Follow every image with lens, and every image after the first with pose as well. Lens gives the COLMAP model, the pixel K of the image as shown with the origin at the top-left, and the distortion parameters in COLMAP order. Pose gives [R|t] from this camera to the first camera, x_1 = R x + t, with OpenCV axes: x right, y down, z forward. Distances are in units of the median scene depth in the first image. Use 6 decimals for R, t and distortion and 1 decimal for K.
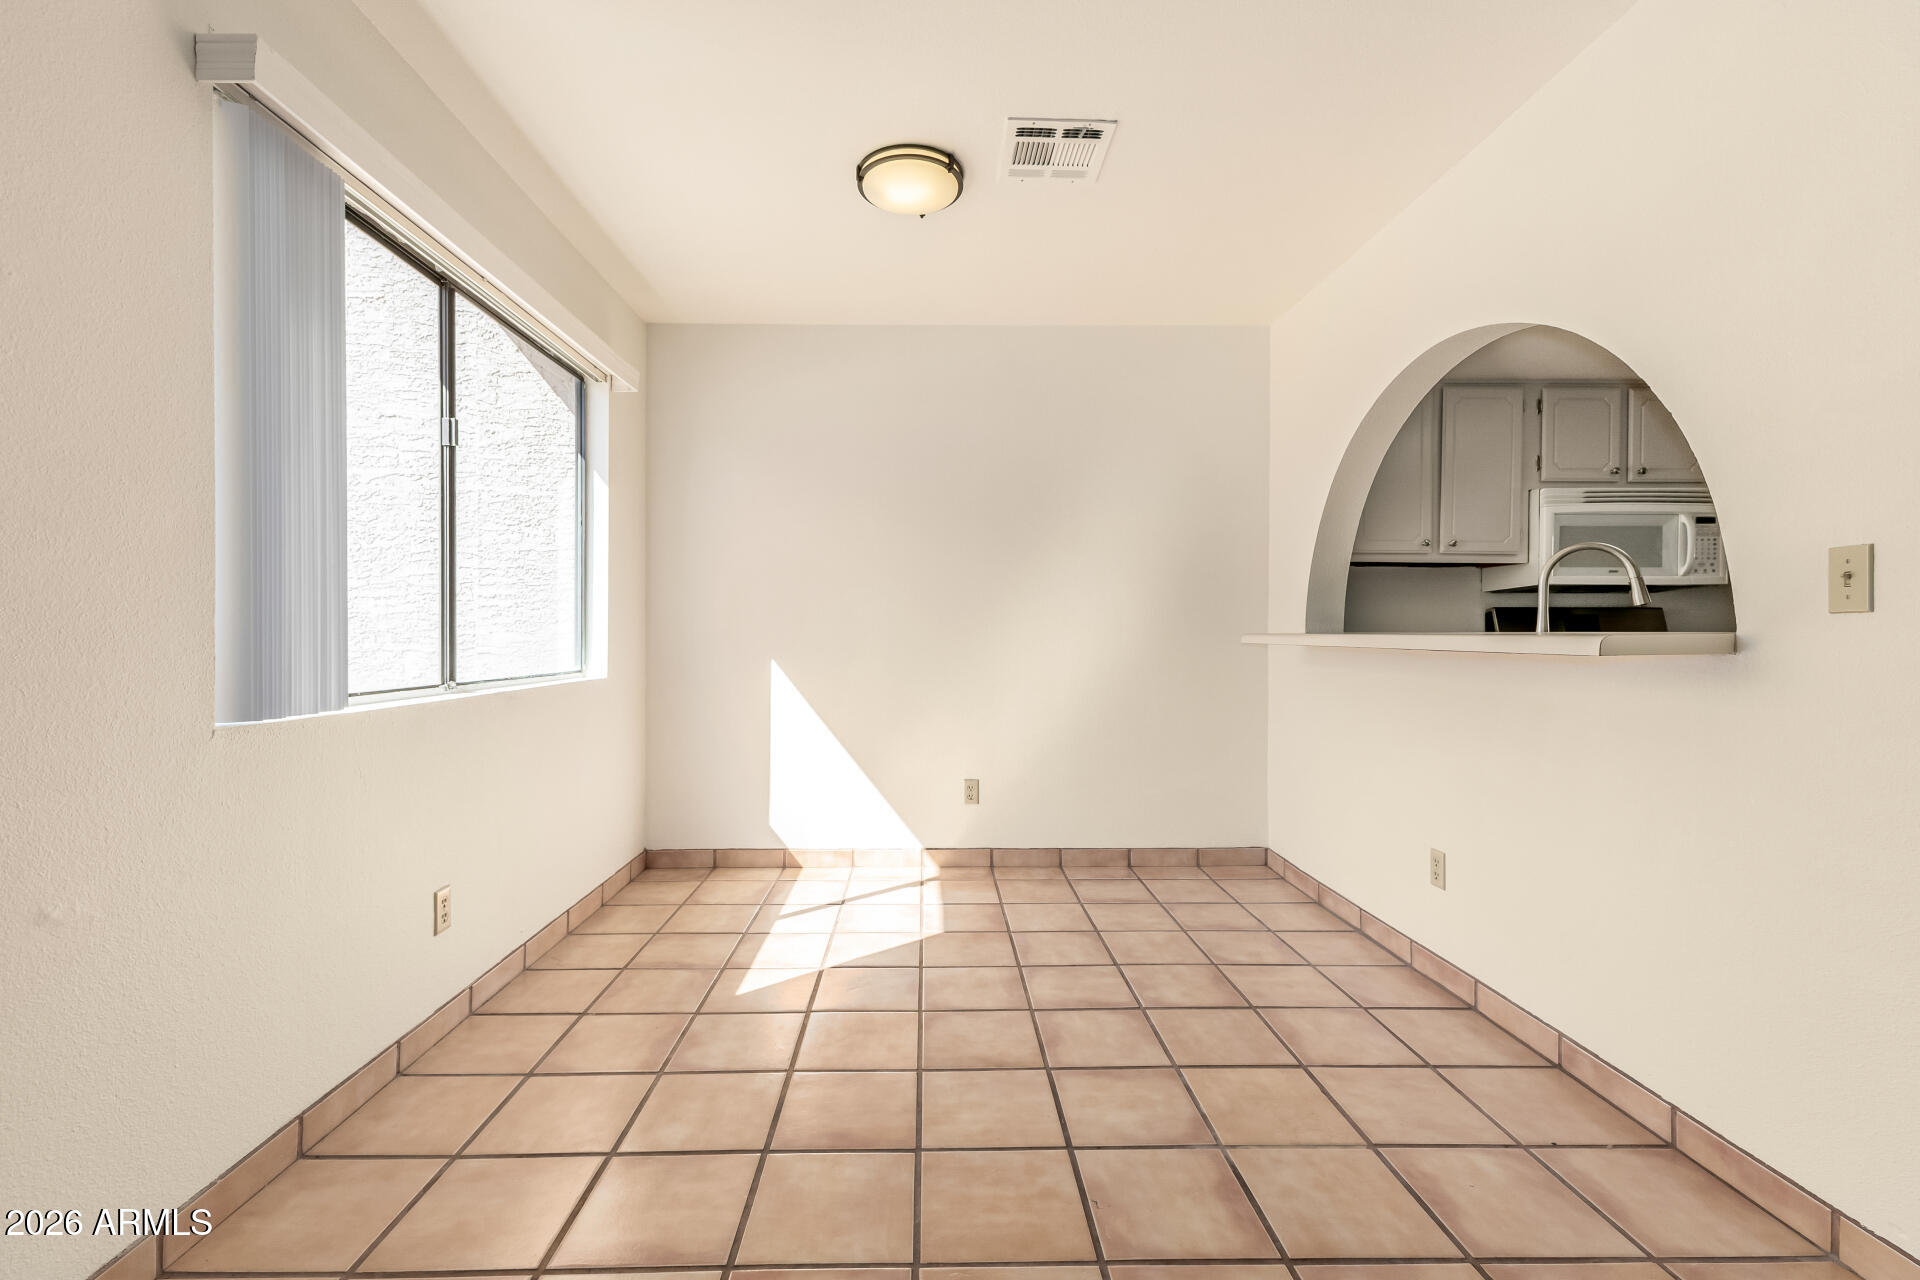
lens RADIAL K [[845.5, 0, 954.0], [0, 845.5, 642.0], [0, 0, 1]] dist [0.009574, -0.004186]
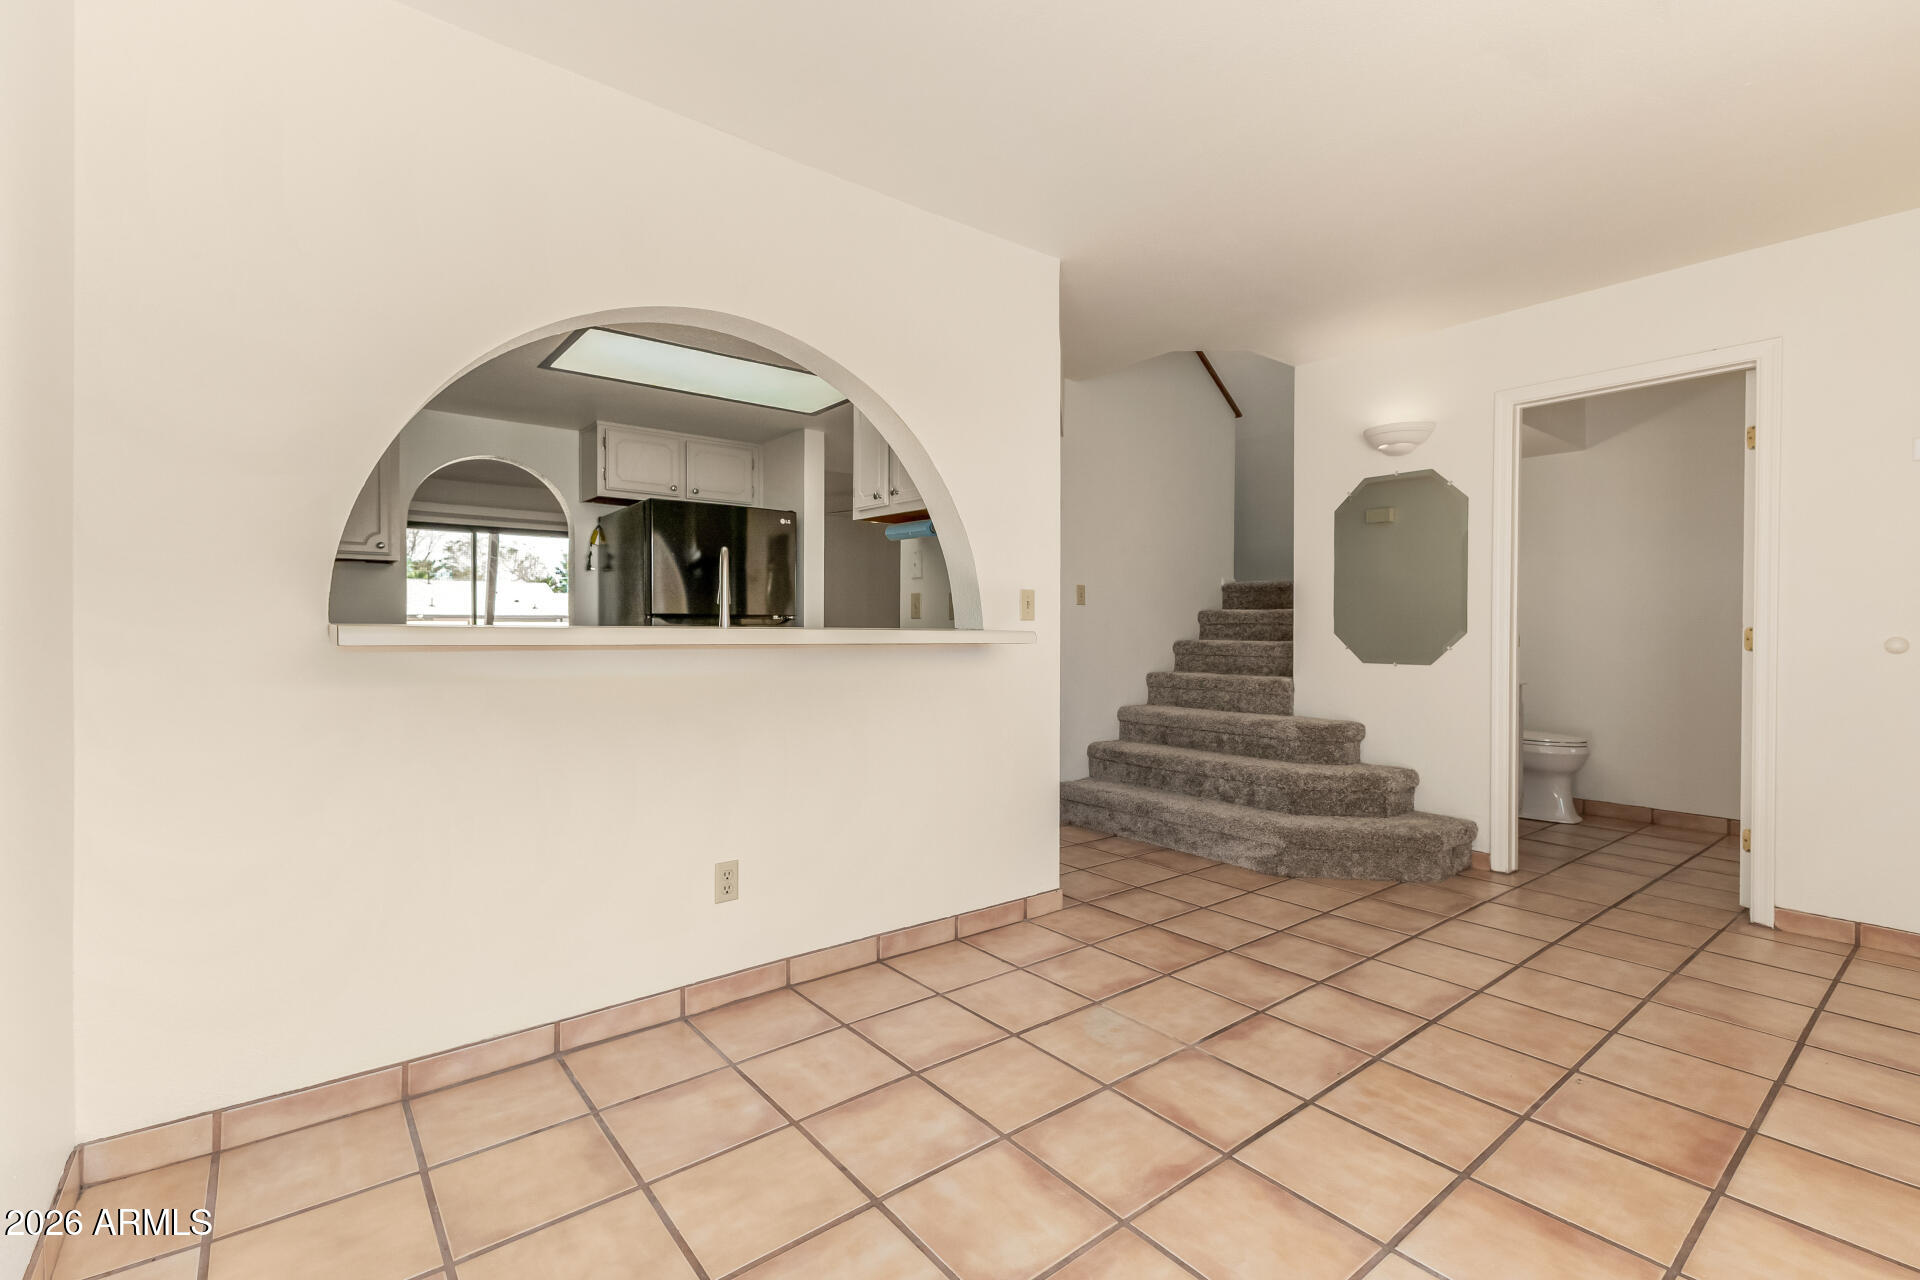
lens RADIAL K [[845.5, 0, 927.0], [0, 845.5, 628.6], [0, 0, 1]] dist [0.009574, -0.004186]
pose [[-0.583809, -0.000730, 0.811891, -0.365921], [0.004040, 0.999985, 0.003804, -0.013821], [-0.811881, 0.005501, -0.583797, 1.613601]]
